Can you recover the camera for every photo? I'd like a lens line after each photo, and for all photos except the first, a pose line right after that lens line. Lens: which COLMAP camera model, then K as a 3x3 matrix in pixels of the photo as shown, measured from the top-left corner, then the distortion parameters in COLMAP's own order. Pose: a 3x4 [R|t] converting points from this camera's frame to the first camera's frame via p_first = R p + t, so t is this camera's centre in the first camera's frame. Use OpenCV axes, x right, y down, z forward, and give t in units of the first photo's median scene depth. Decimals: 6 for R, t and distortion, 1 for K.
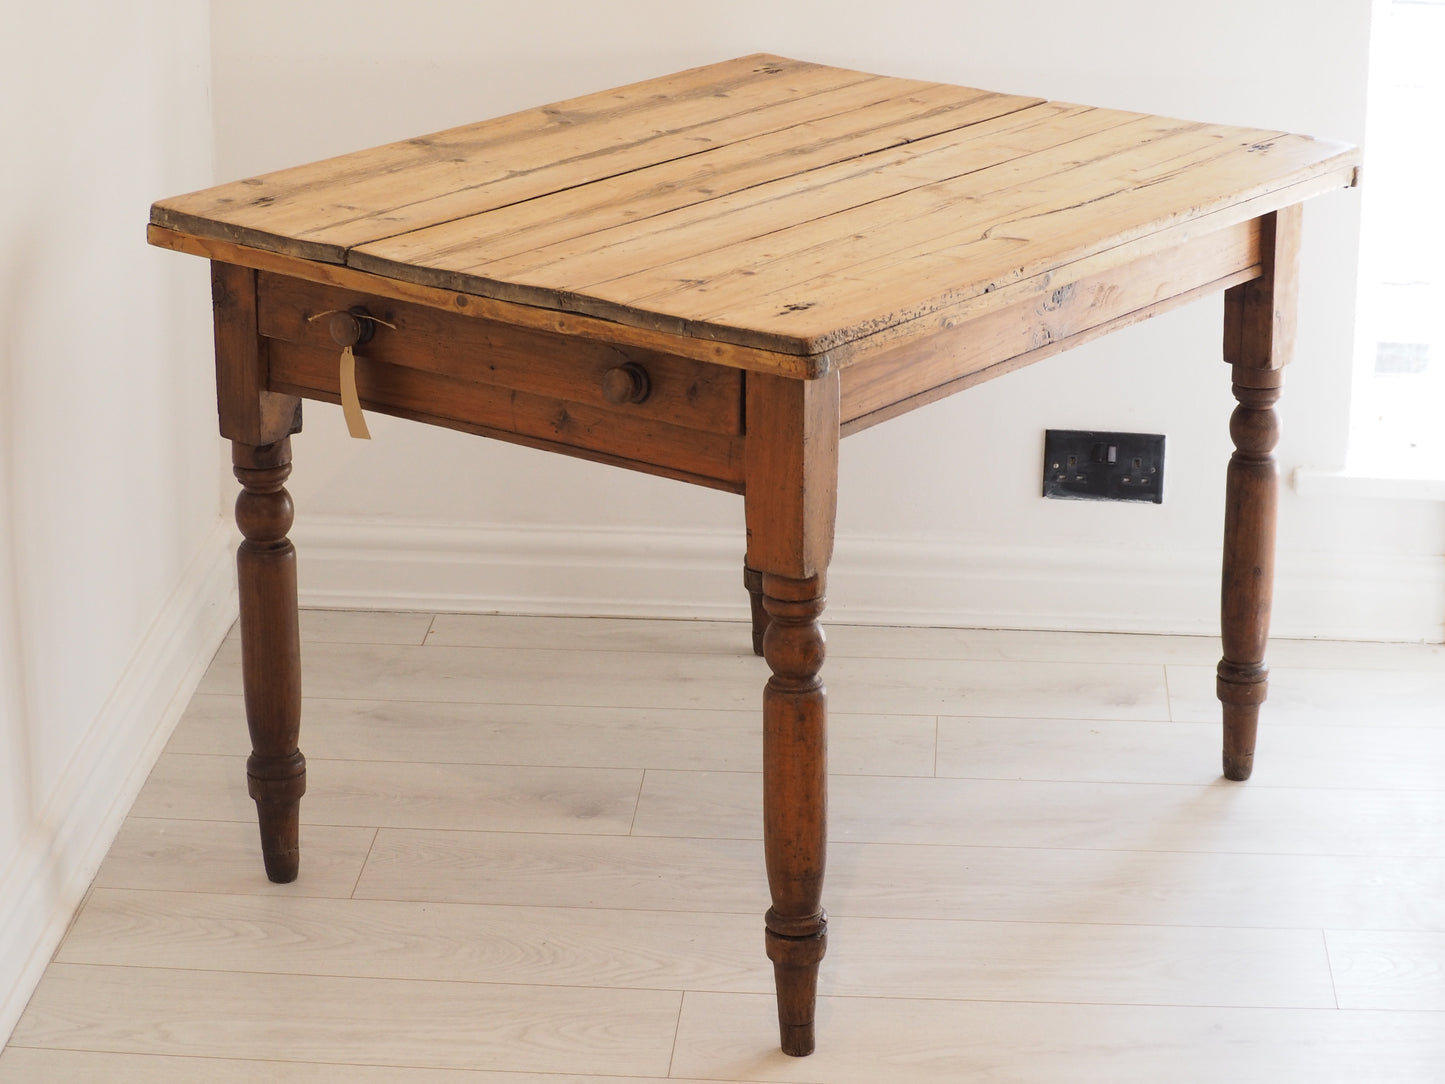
lens RADIAL K [[3811.7, 0, 722.5], [0, 3811.7, 542.0], [0, 0, 1]] dist [-0.187348, -0.548135]
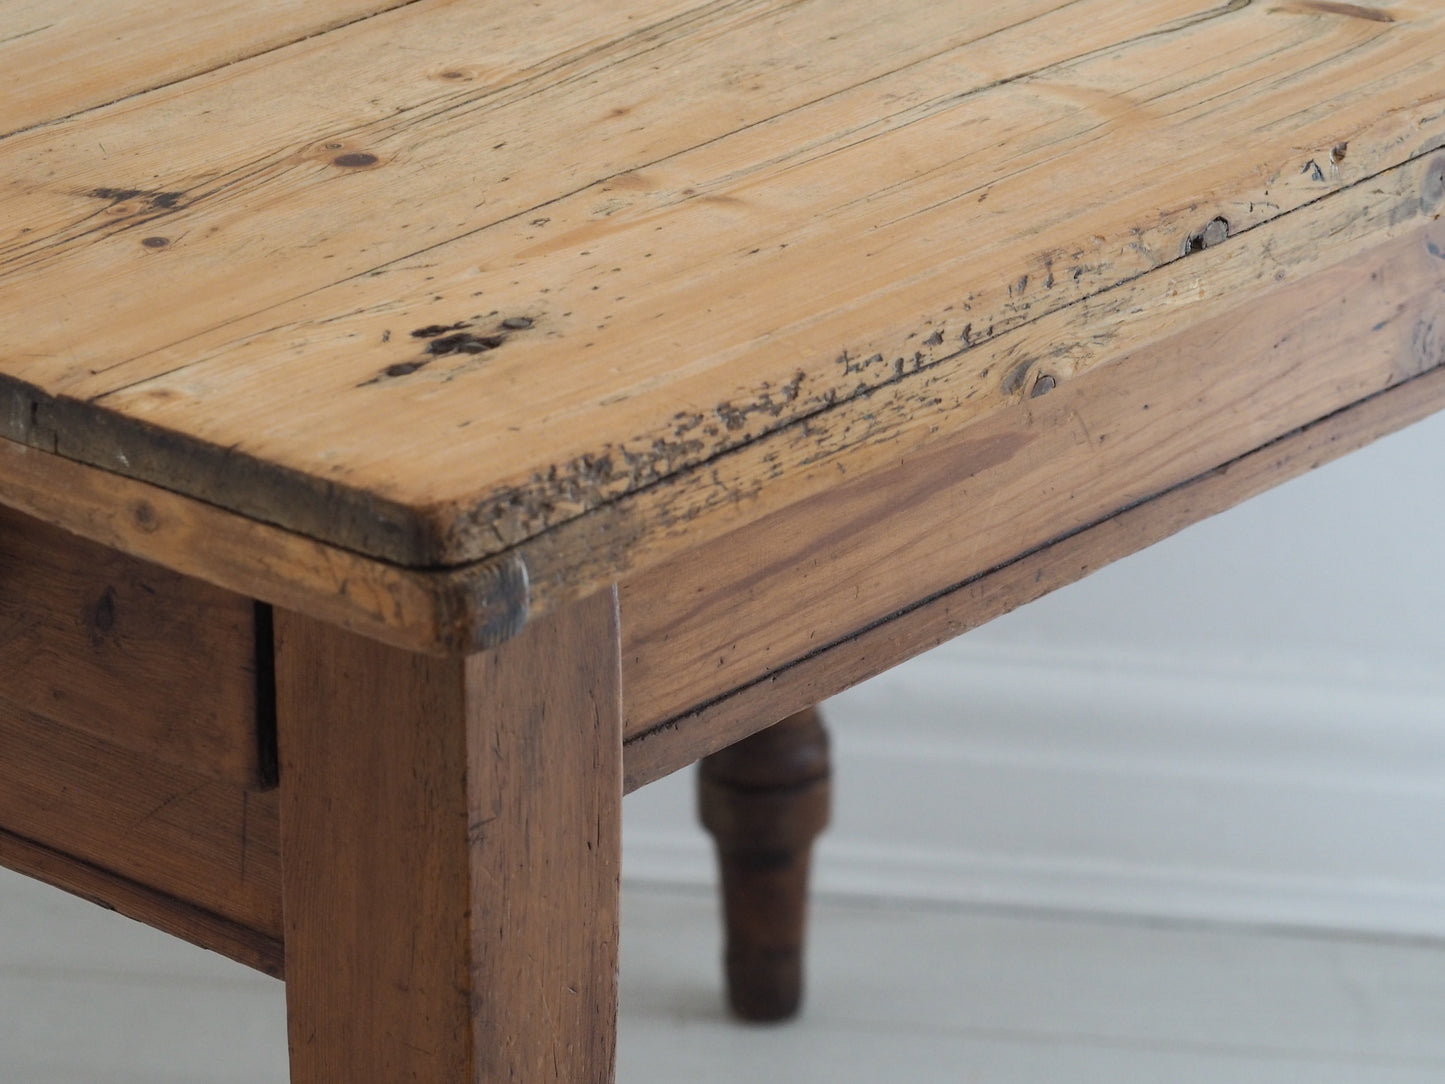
lens RADIAL K [[7530.7, 0, 723.2], [0, 7530.7, 454.6], [0, 0, 1]] dist [0.144880, 8.325436]
pose [[0.996474, 0.023887, -0.080430, 0.072291], [-0.018130, 0.997272, 0.071559, -0.081249], [0.081920, -0.069848, 0.994188, 0.405388]]
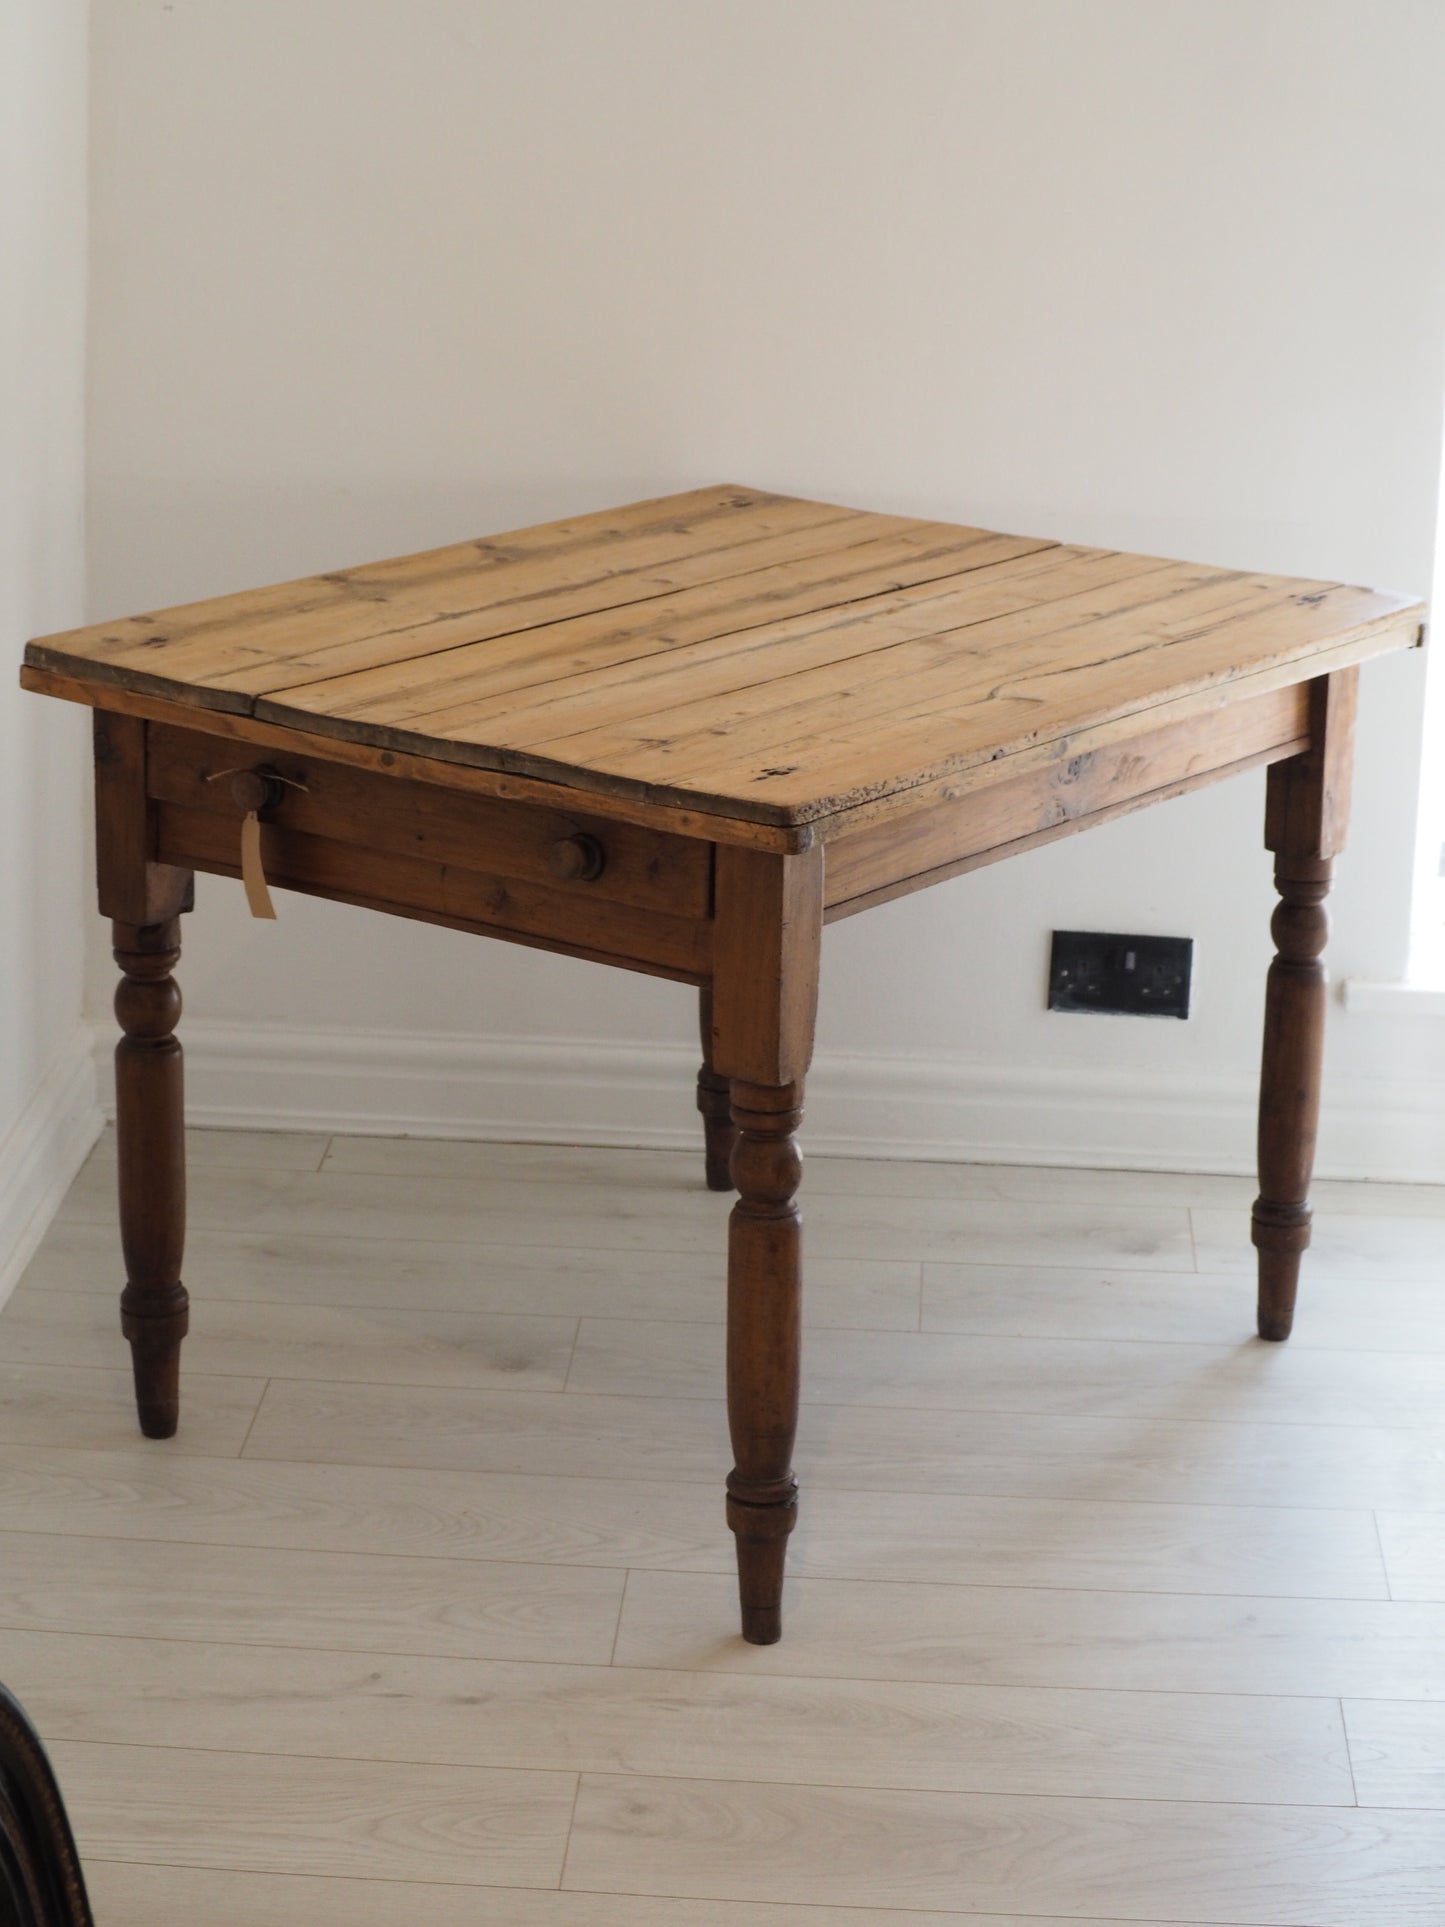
lens RADIAL K [[4650.2, 0, 628.6], [0, 4650.2, 905.7], [0, 0, 1]] dist [-0.160330, -0.591552]
pose [[0.999869, 0.016148, -0.001483, -0.010530], [-0.016195, 0.999019, -0.041228, 0.011367], [0.000816, 0.041246, 0.999149, -0.048761]]
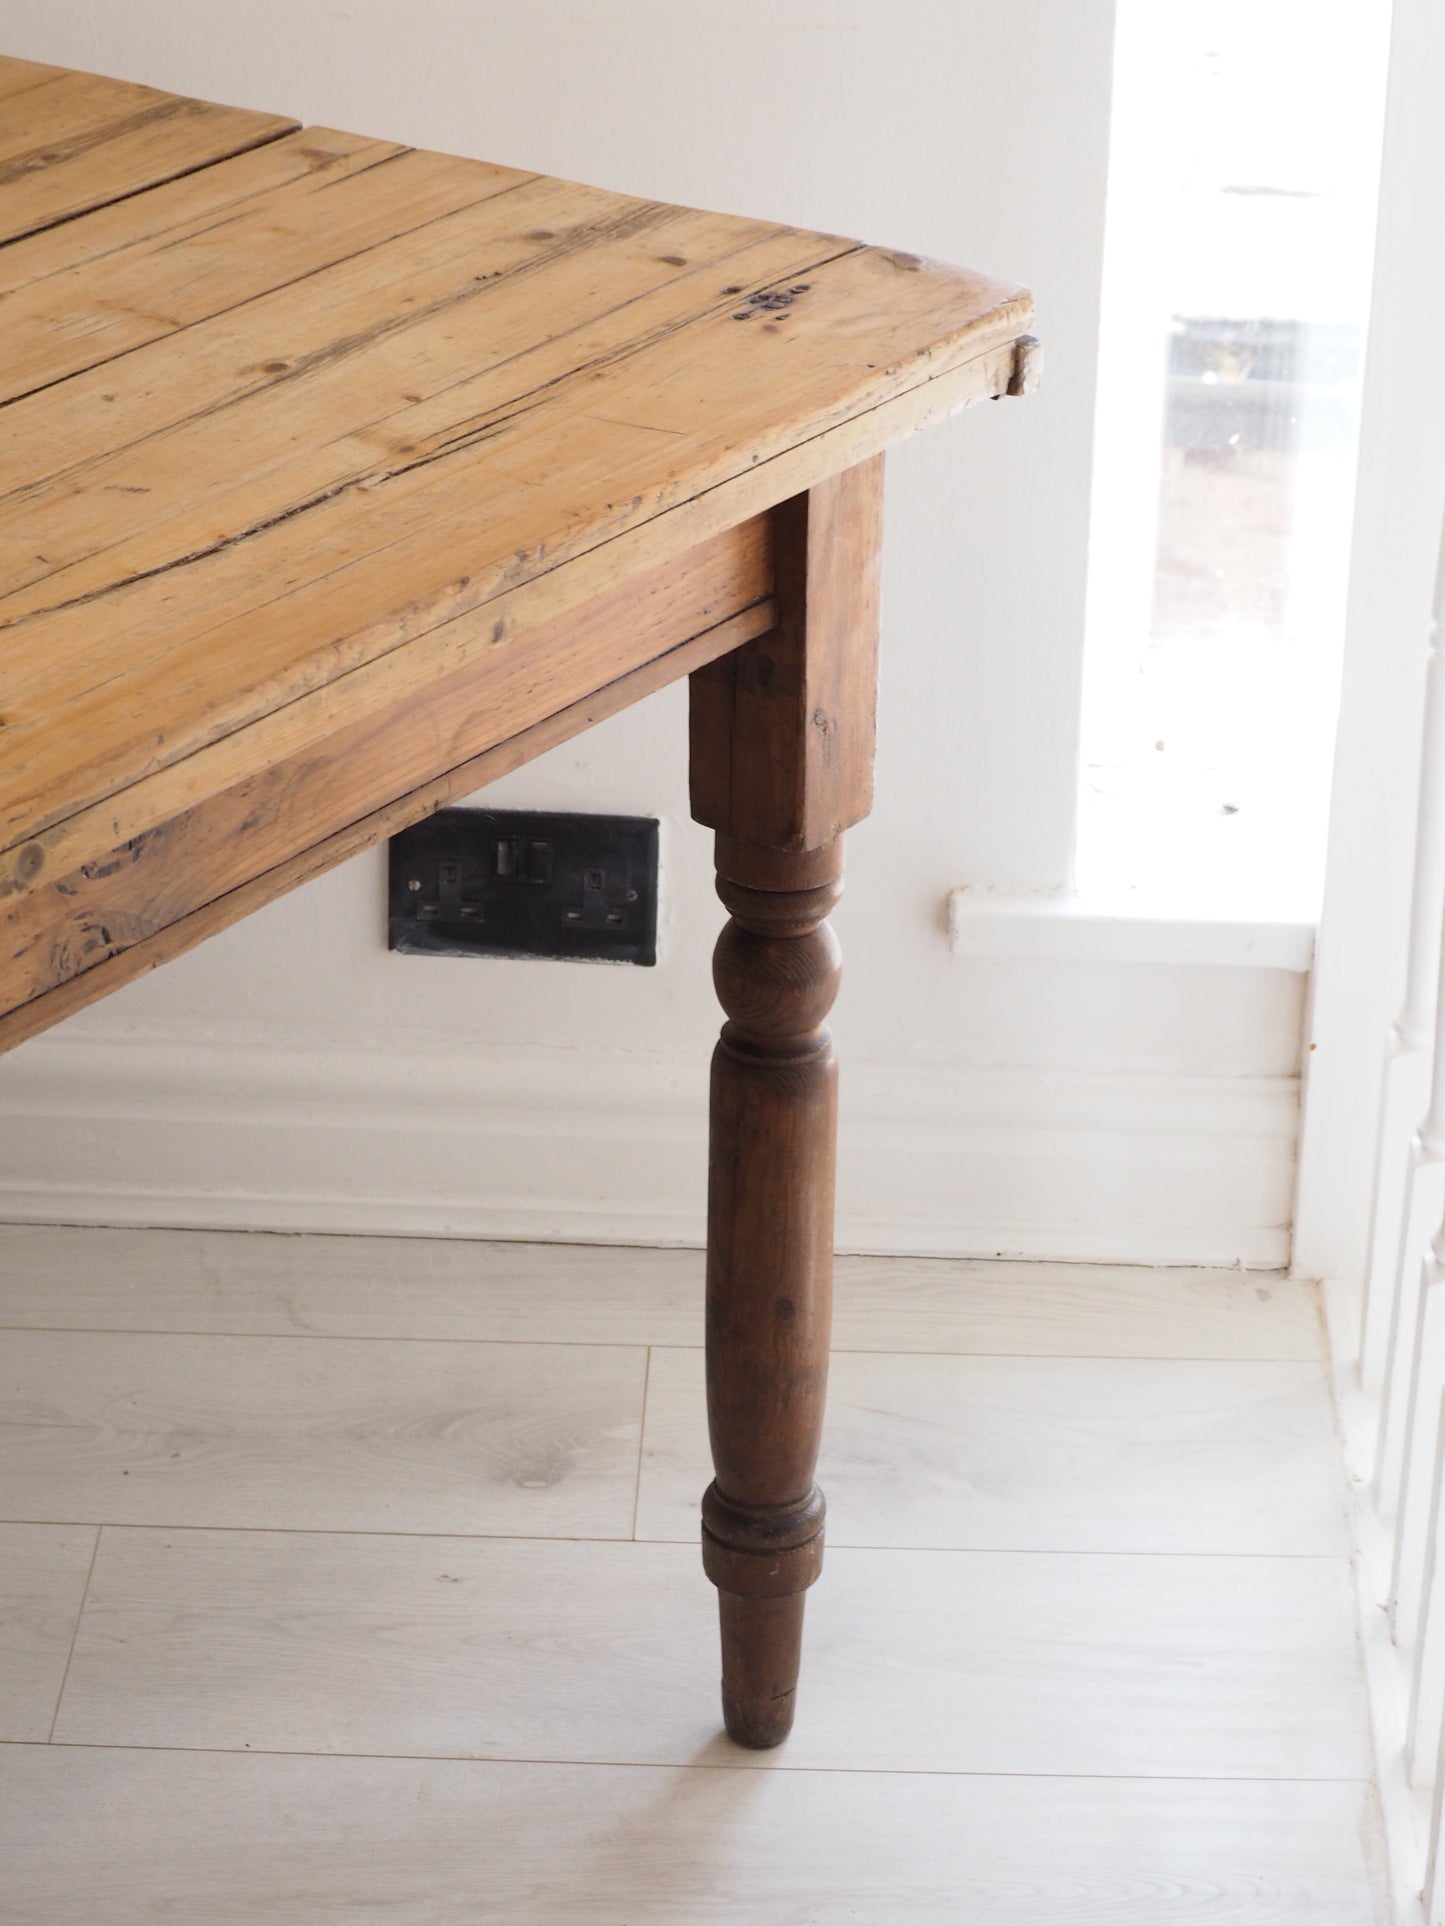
lens RADIAL K [[5080.6, 0, 722.5], [0, 5080.6, 963.0], [0, 0, 1]] dist [-0.187348, -0.548135]
pose [[0.999280, -0.009325, 0.036788, 0.122637], [0.003718, 0.988736, 0.149621, -0.120279], [-0.037769, -0.149376, 0.988059, 0.495587]]
